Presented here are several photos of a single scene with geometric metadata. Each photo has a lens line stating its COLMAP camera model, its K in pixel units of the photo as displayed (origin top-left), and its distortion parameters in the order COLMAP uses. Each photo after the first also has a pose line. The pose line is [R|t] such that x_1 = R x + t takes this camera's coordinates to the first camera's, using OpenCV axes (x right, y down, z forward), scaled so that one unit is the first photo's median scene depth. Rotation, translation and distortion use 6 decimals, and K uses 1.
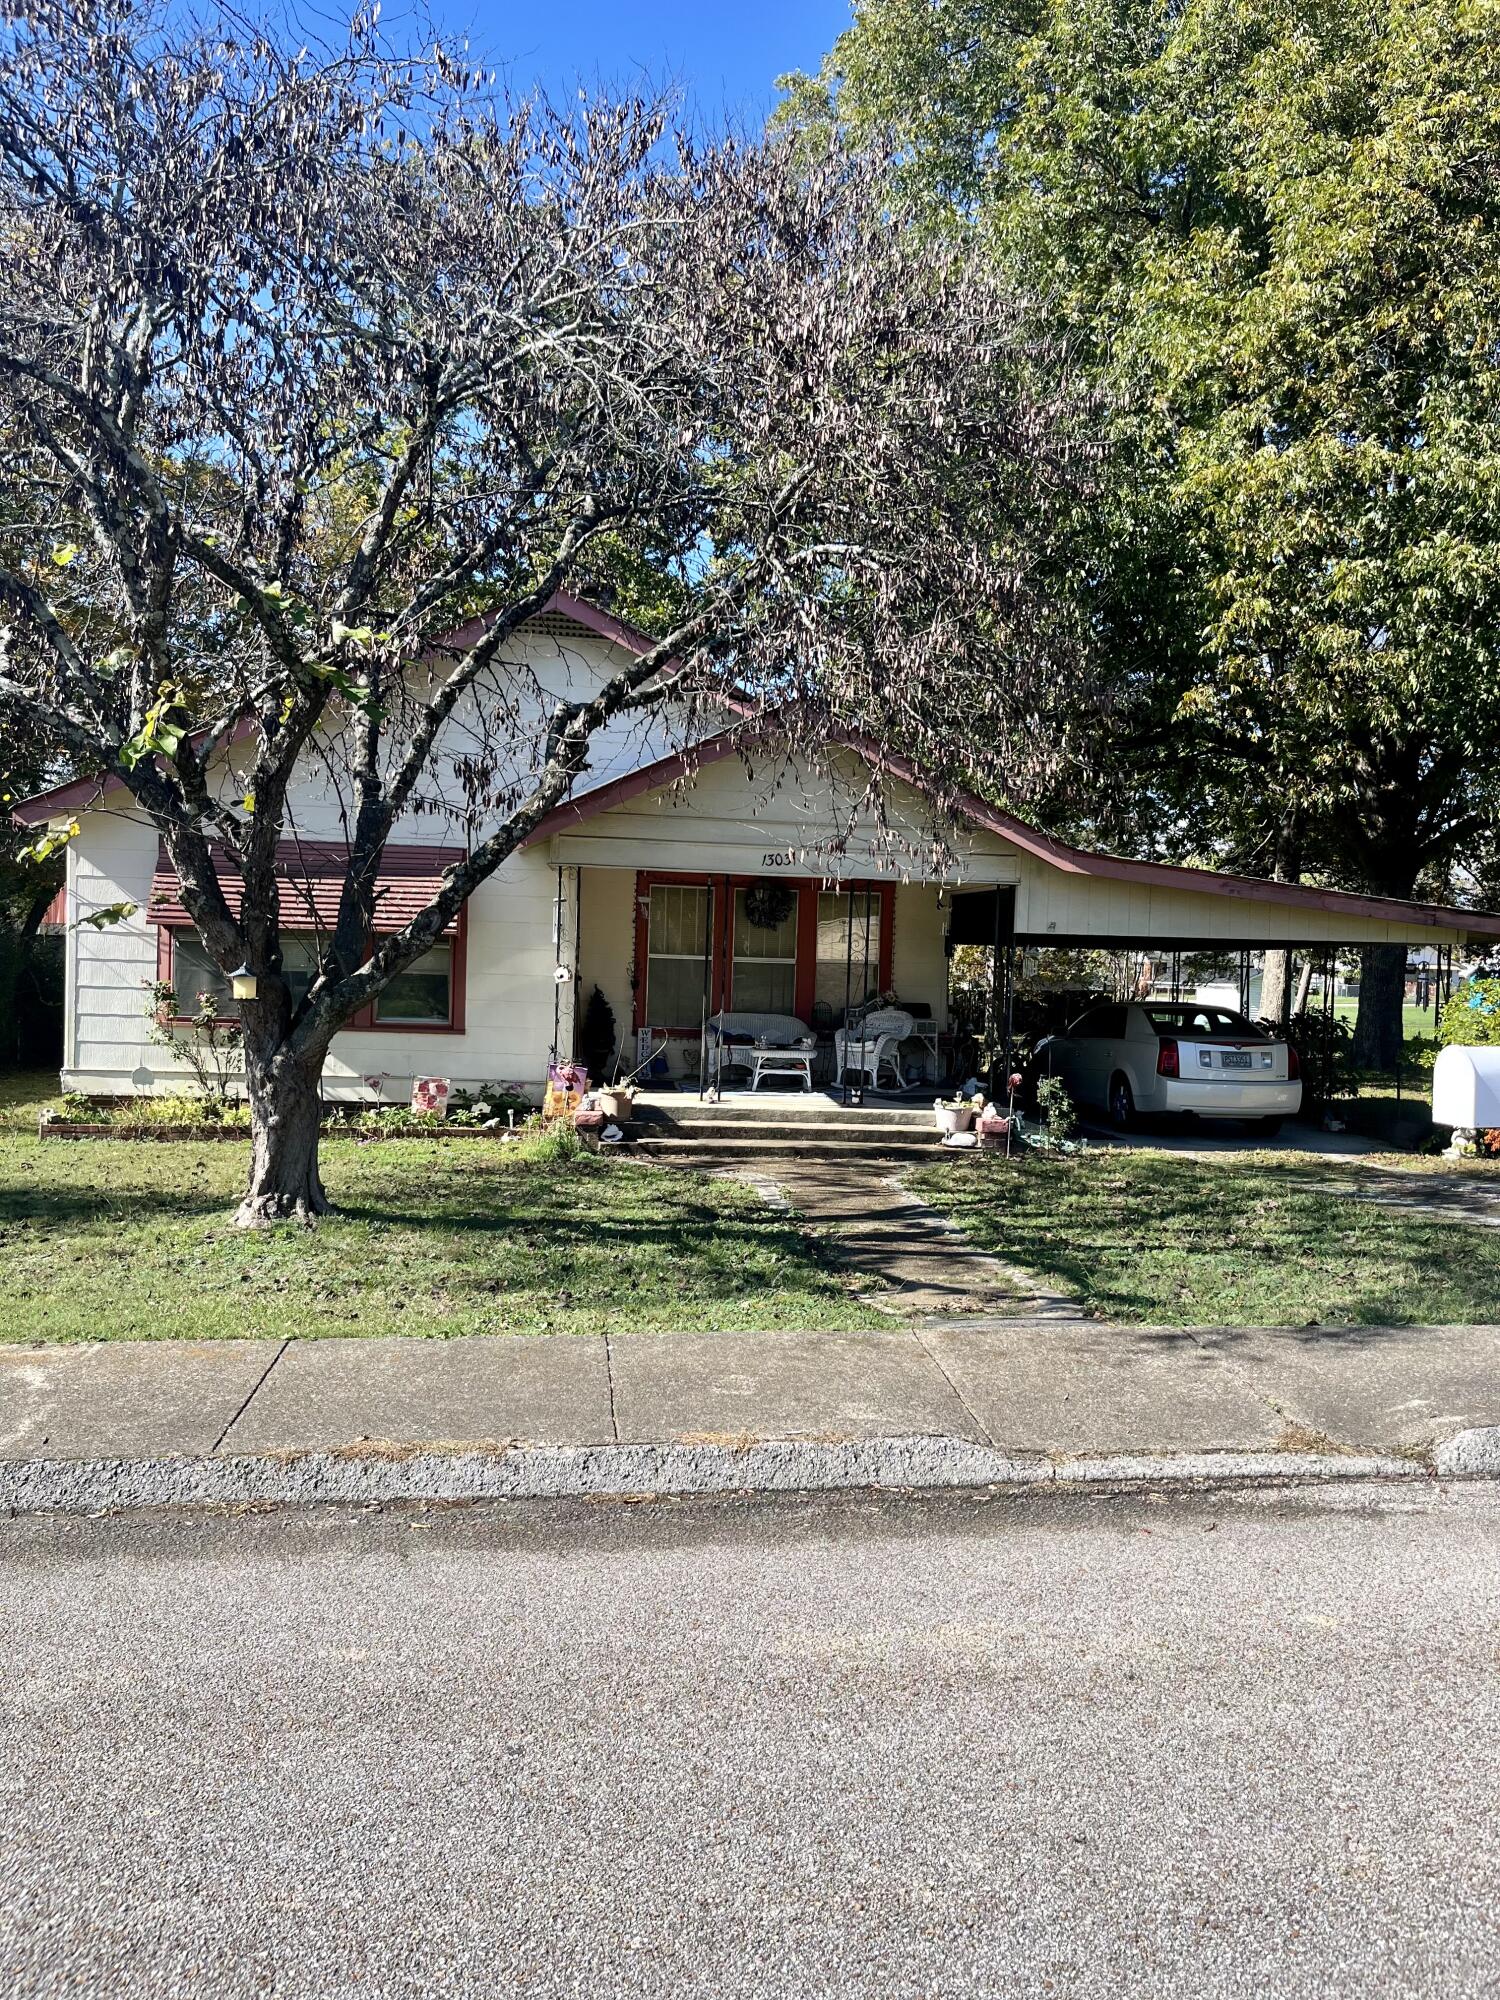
lens RADIAL K [[1504.6, 0, 752.5], [0, 1504.6, 1002.1], [0, 0, 1]] dist [0.001334, -0.000604]
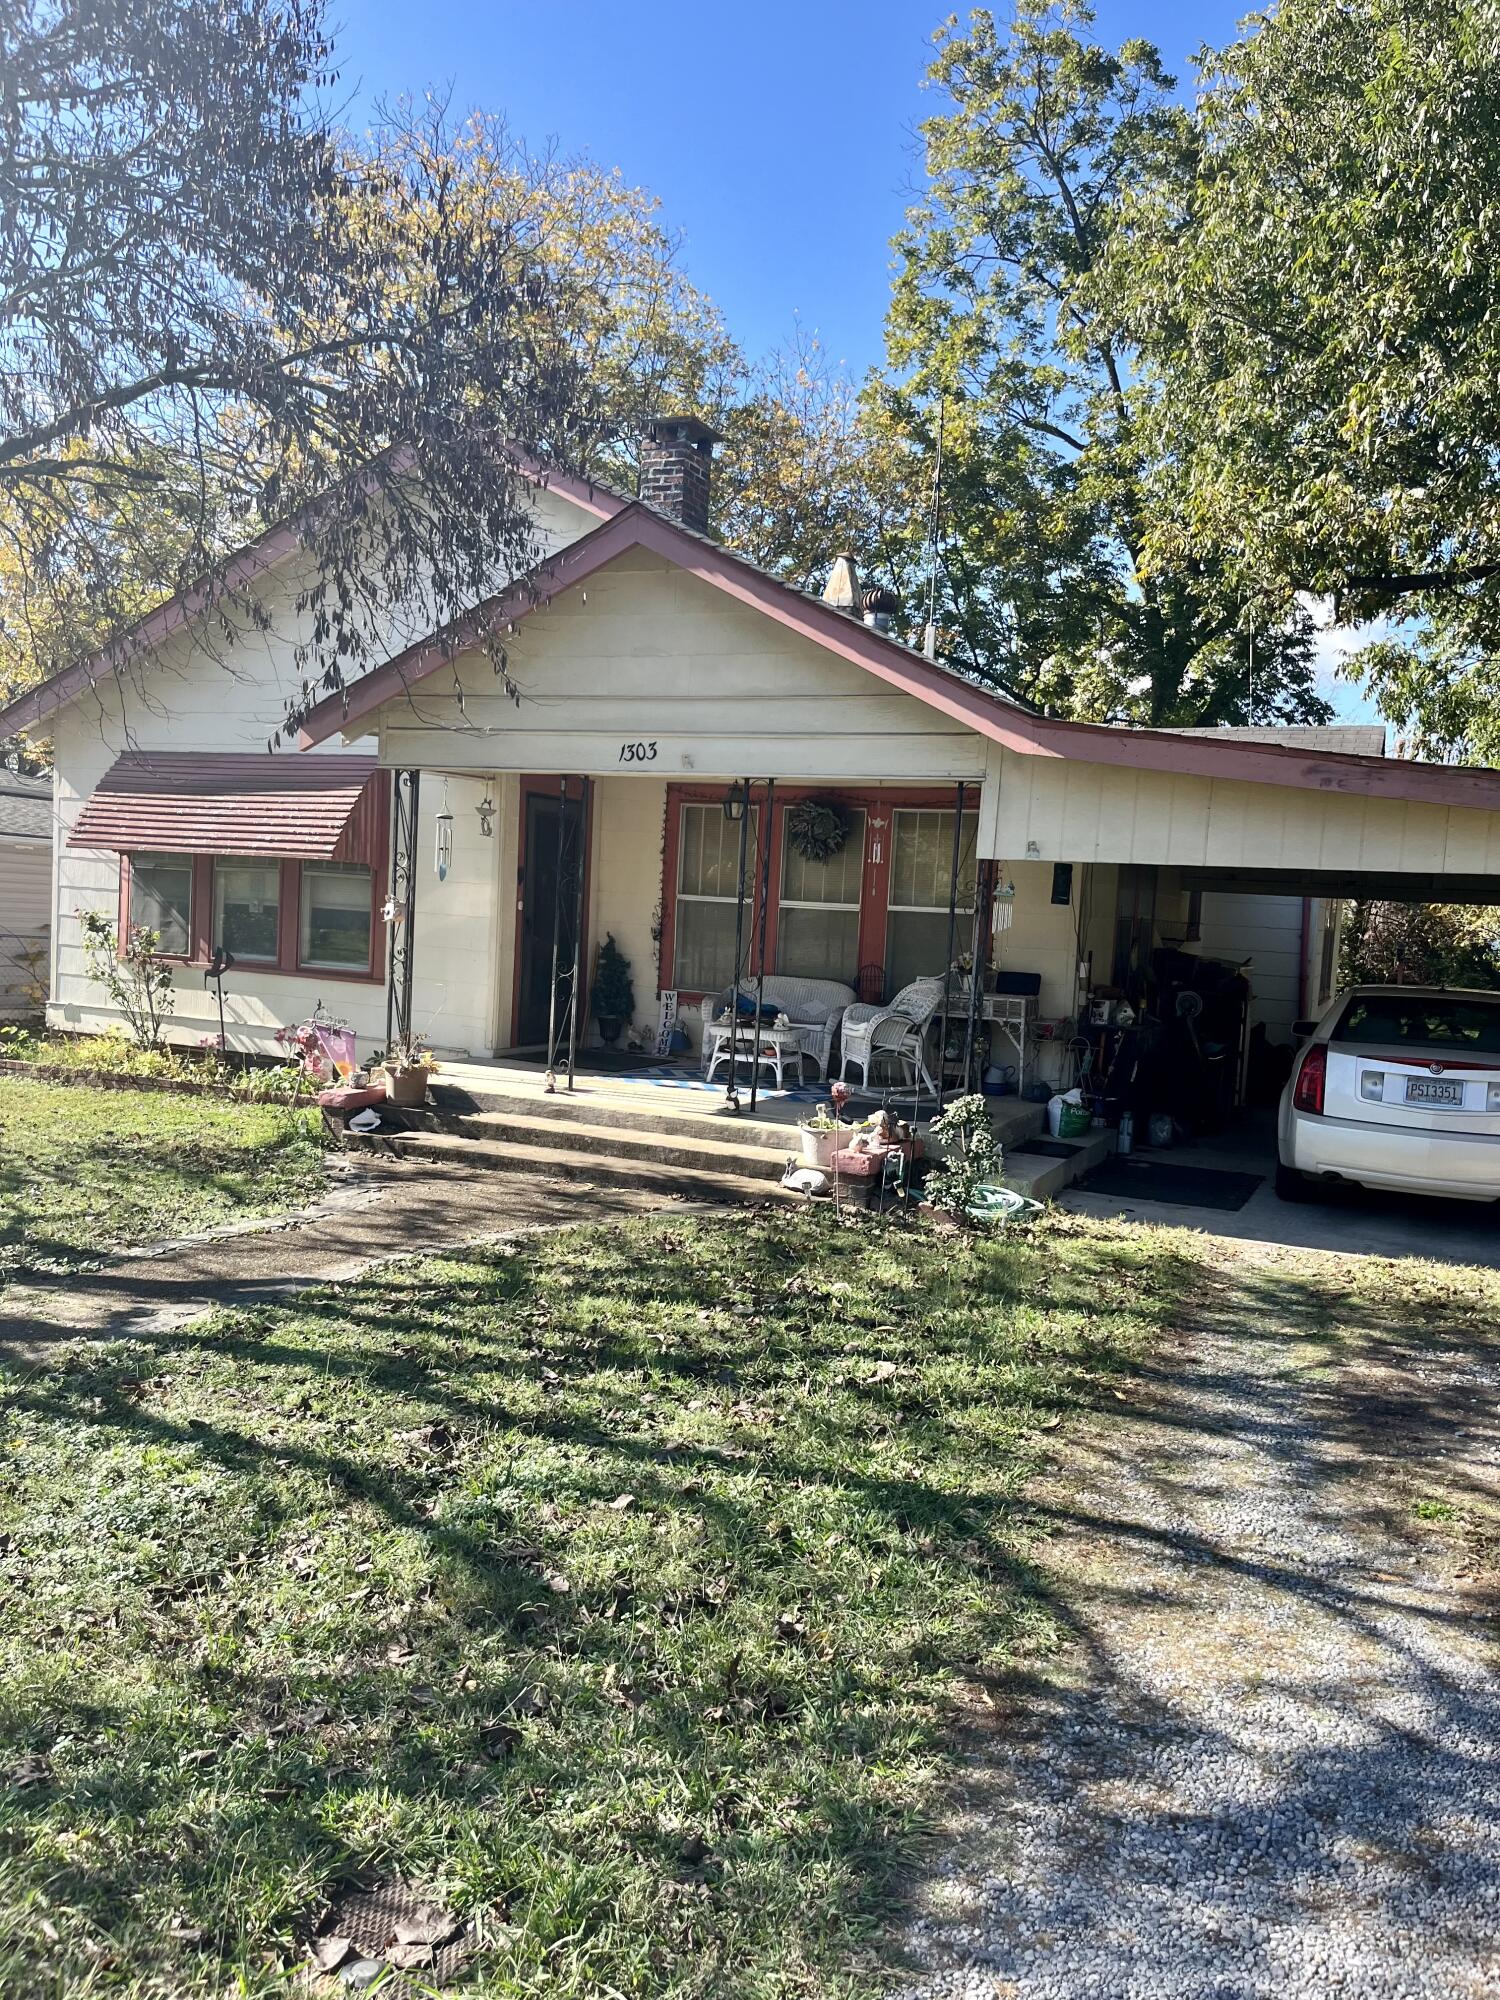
lens RADIAL K [[1504.6, 0, 748.7], [0, 1504.6, 998.6], [0, 0, 1]] dist [0.001334, -0.000604]
pose [[0.855550, 0.048369, -0.515456, 0.399769], [-0.040537, 0.998828, 0.026445, -0.000681], [0.516131, -0.001730, 0.856508, 0.400202]]
